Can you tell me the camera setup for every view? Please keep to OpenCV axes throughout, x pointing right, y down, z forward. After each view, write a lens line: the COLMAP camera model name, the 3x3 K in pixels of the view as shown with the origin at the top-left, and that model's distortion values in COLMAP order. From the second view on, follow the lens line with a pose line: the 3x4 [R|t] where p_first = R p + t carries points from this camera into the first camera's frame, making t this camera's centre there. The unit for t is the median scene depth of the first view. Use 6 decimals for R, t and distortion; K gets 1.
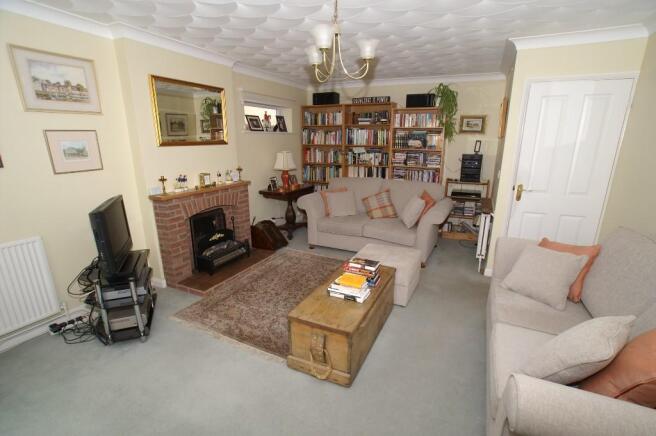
lens RADIAL K [[301.4, 0, 328.7], [0, 301.4, 219.0], [0, 0, 1]] dist [-0.036092, 0.000609]
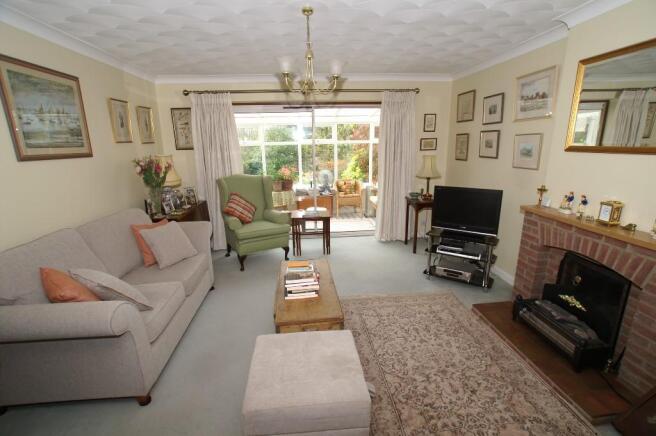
lens RADIAL K [[301.4, 0, 329.2], [0, 301.4, 217.7], [0, 0, 1]] dist [-0.036092, 0.000609]
pose [[-0.847487, 0.134970, -0.513371, 0.403391], [-0.125896, 0.888430, 0.441409, -0.357506], [0.515671, 0.438720, -0.735940, 1.342489]]
